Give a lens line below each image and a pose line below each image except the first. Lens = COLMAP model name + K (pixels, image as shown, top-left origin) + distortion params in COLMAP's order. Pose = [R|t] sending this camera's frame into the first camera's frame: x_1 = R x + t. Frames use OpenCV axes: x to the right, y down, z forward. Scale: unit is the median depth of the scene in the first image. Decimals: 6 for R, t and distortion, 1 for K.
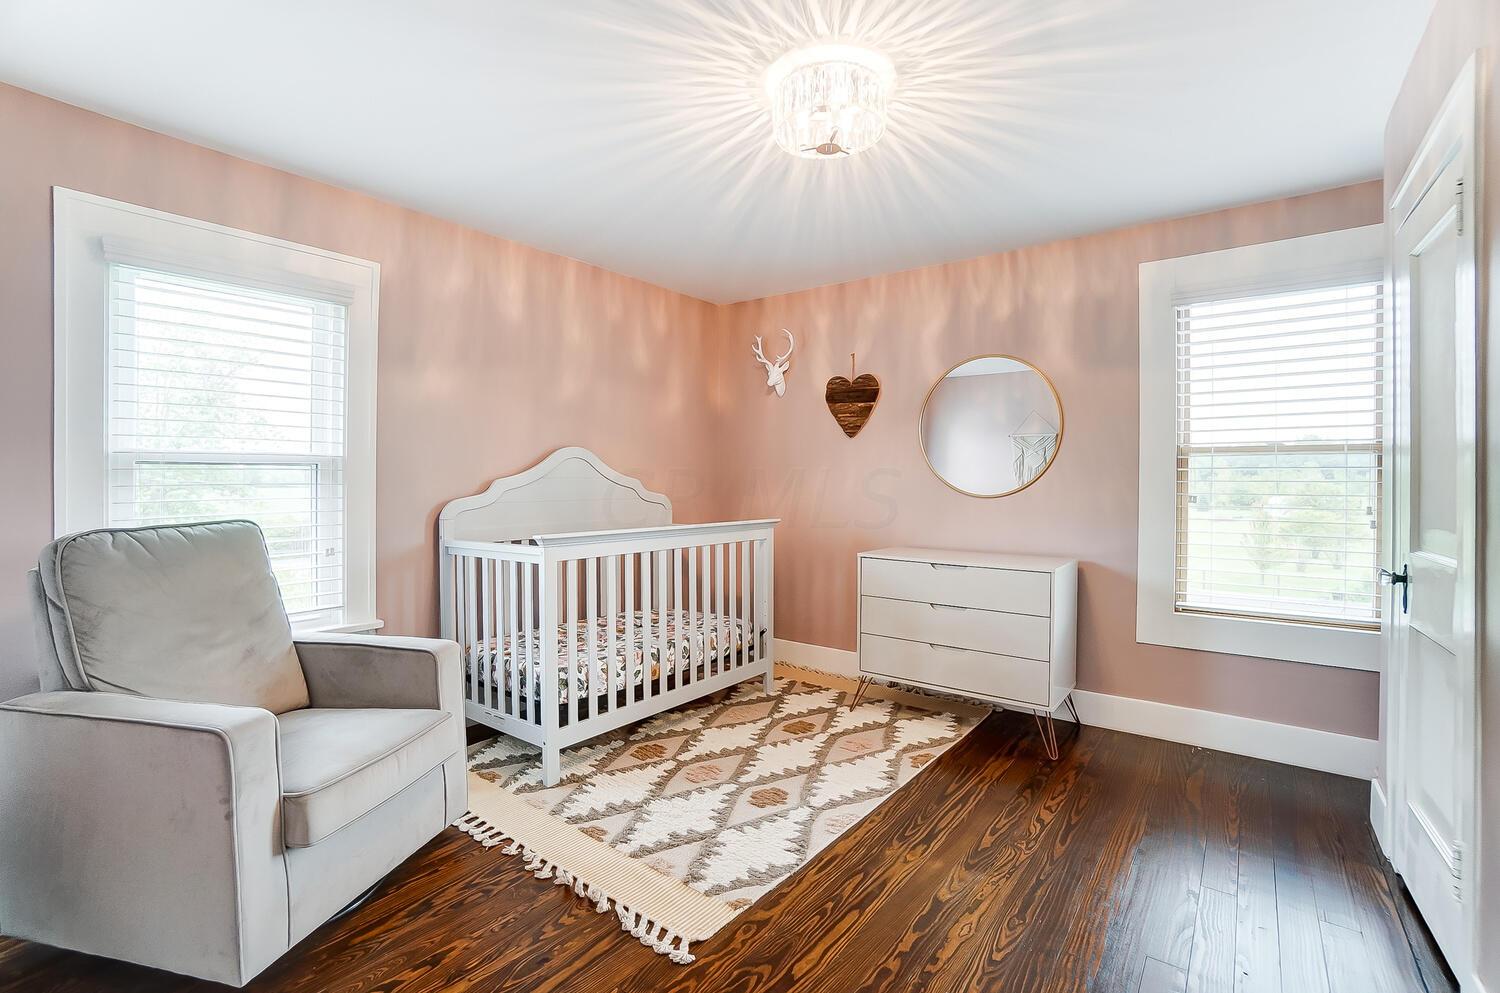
lens RADIAL K [[669.7, 0, 733.8], [0, 669.7, 506.8], [0, 0, 1]] dist [-0.061777, 0.016593]
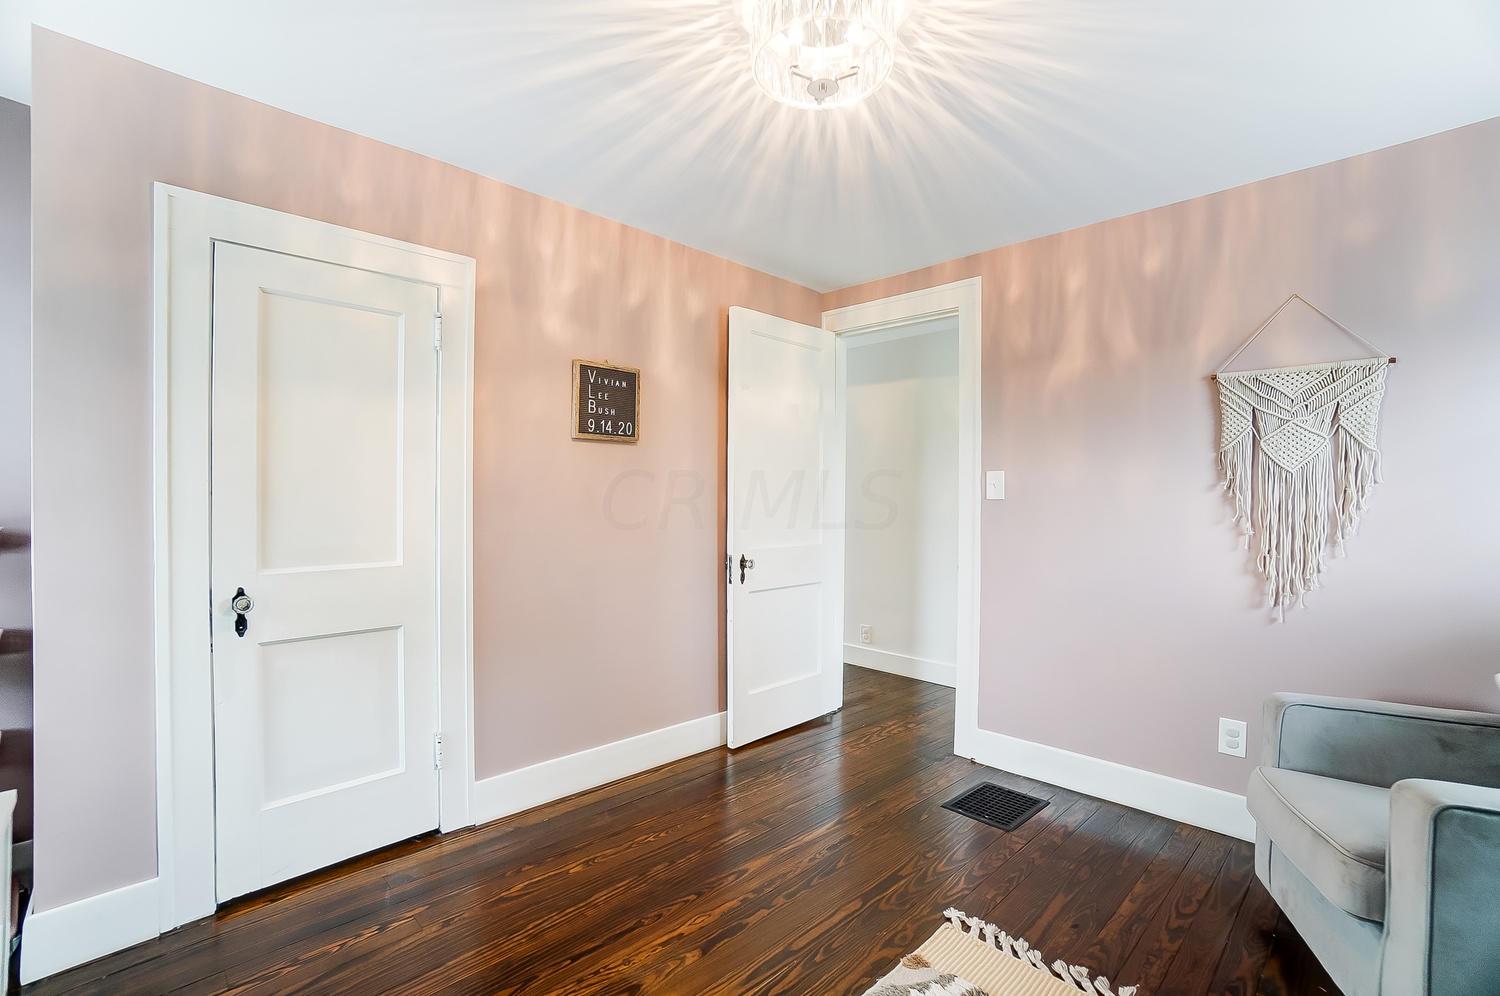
lens RADIAL K [[669.7, 0, 733.8], [0, 669.7, 508.3], [0, 0, 1]] dist [-0.061777, 0.016593]
pose [[-0.989902, -0.010131, 0.141390, 0.109984], [-0.001315, 0.998056, 0.062308, -0.085081], [-0.141747, 0.061493, -0.987991, 1.498181]]
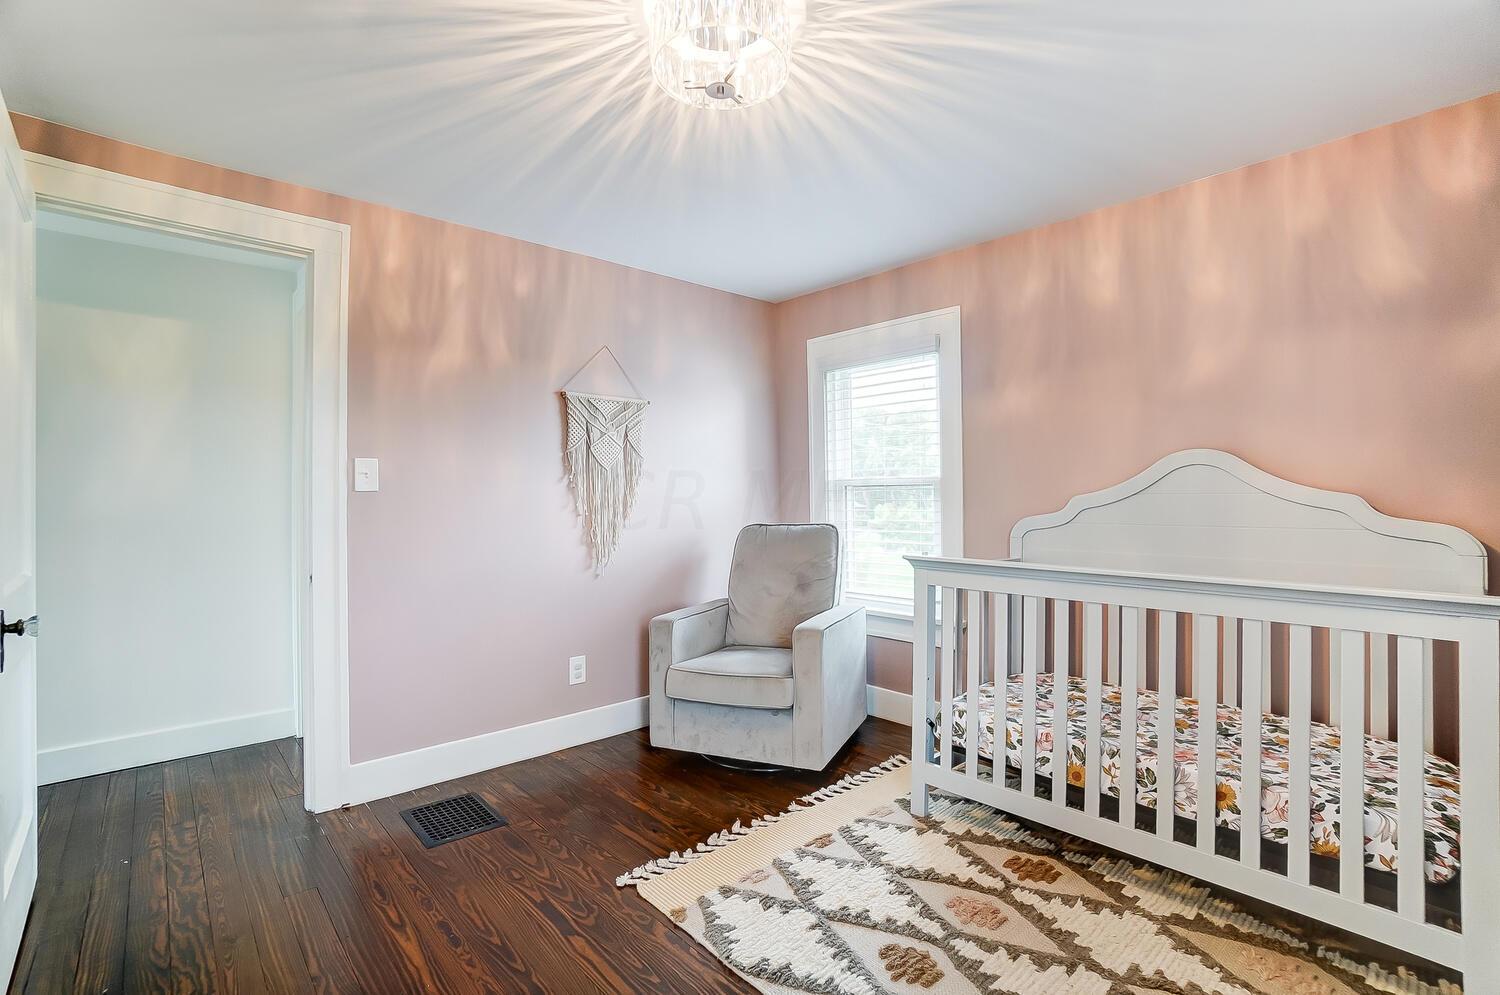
lens RADIAL K [[669.7, 0, 733.8], [0, 669.7, 507.8], [0, 0, 1]] dist [-0.061777, 0.016593]
pose [[-0.176845, 0.011808, -0.984168, 0.760663], [-0.032340, 0.999318, 0.017801, -0.034270], [0.983707, 0.034976, -0.176343, 0.959943]]
